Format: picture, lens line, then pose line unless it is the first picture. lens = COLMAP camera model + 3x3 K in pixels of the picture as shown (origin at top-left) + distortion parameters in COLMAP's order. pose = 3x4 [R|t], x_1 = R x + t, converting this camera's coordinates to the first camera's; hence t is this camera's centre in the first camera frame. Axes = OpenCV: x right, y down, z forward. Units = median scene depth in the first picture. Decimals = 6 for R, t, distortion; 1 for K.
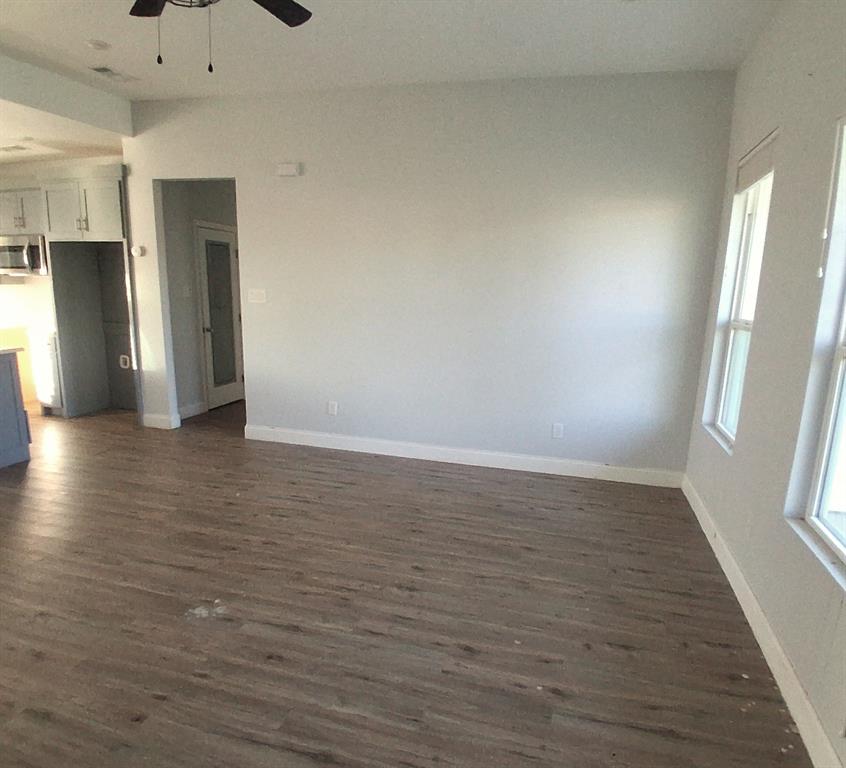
lens RADIAL K [[567.8, 0, 426.4], [0, 567.8, 418.9], [0, 0, 1]] dist [0.021779, -0.065062]
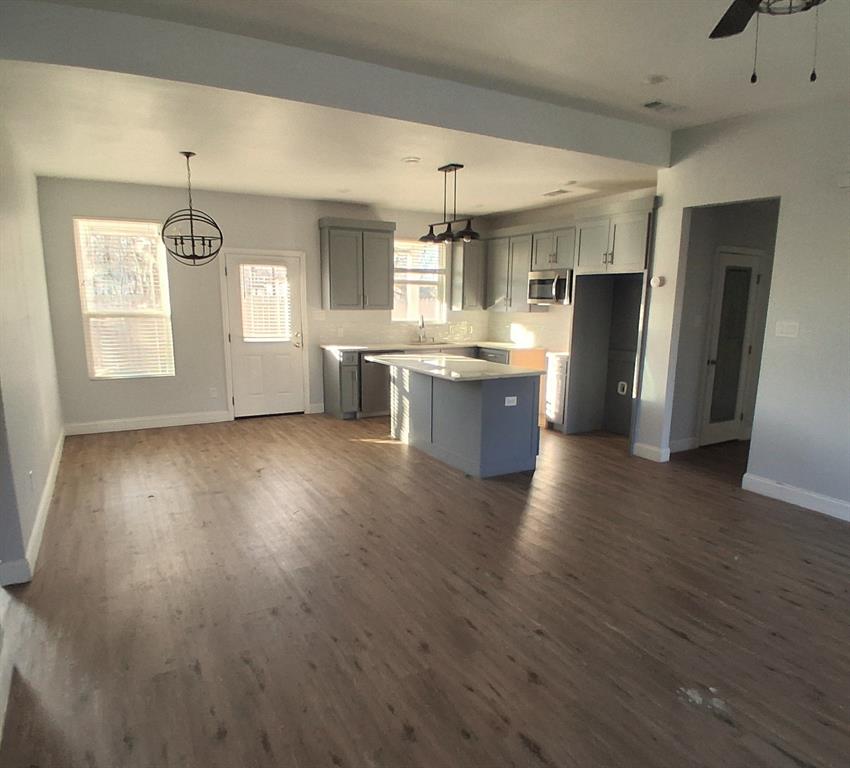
lens RADIAL K [[570.5, 0, 428.5], [0, 570.5, 419.0], [0, 0, 1]] dist [0.021779, -0.065062]
pose [[0.706020, 0.124501, -0.697162, -0.061245], [-0.150252, 0.988348, 0.024341, -0.020671], [0.692069, 0.087565, 0.716500, 0.023149]]
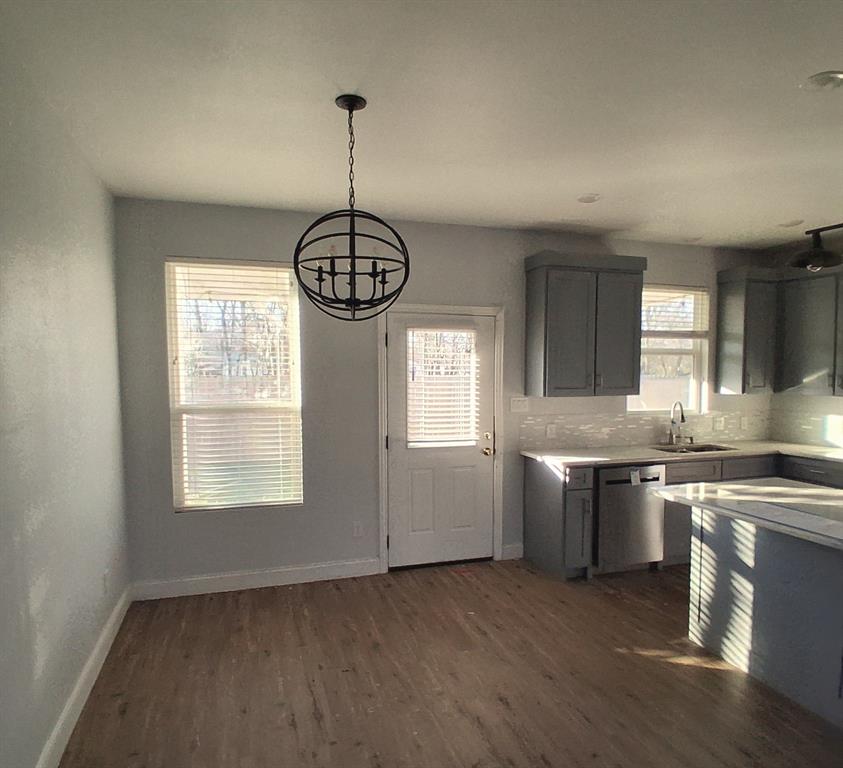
lens RADIAL K [[565.8, 0, 424.9], [0, 565.8, 418.7], [0, 0, 1]] dist [0.021779, -0.065062]
pose [[0.550431, 0.032380, -0.834252, -0.602713], [-0.168583, 0.982975, -0.073077, -0.086971], [0.817683, 0.180864, 0.546519, 0.219242]]
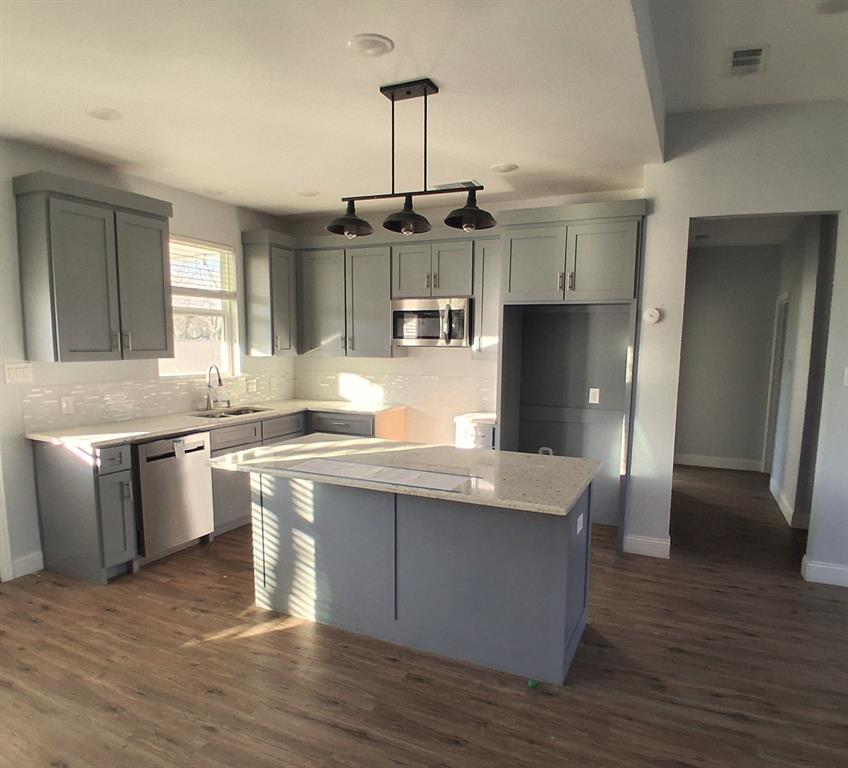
lens RADIAL K [[569.2, 0, 427.5], [0, 569.2, 418.9], [0, 0, 1]] dist [0.021779, -0.065062]
pose [[0.985436, 0.002364, -0.170028, -0.666693], [-0.018126, 0.995667, -0.091210, -0.092042], [0.169076, 0.092964, 0.981209, 0.248598]]
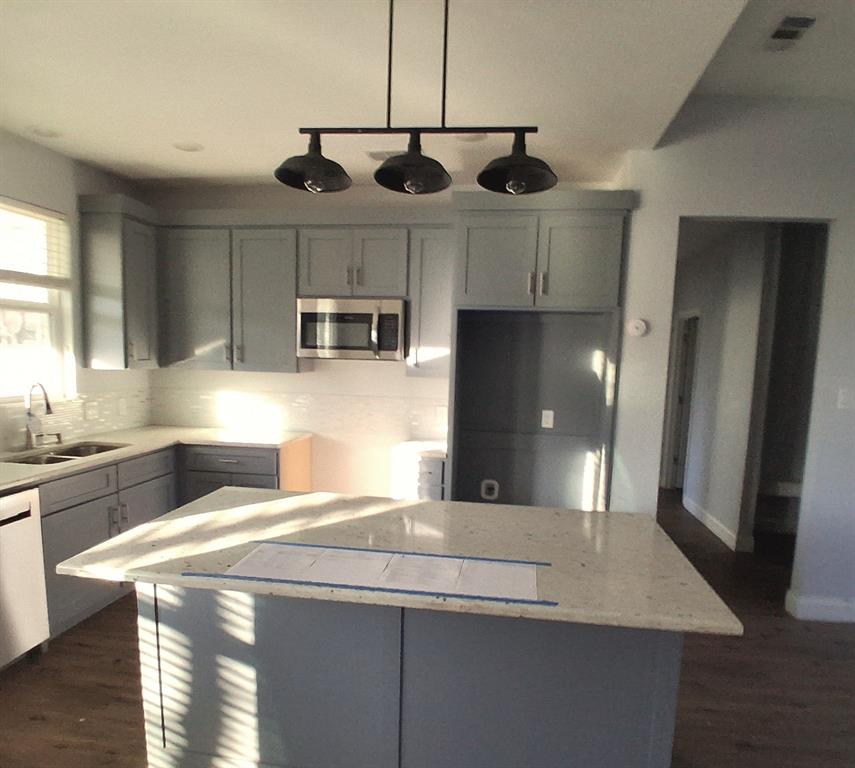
lens RADIAL K [[571.4, 0, 438.3], [0, 571.4, 420.7], [0, 0, 1]] dist [0.003082, -0.046552]
pose [[0.991525, -0.019361, 0.128462, -0.803189], [0.032670, 0.994215, -0.102321, -0.136294], [-0.125738, 0.105650, 0.986422, 0.417068]]
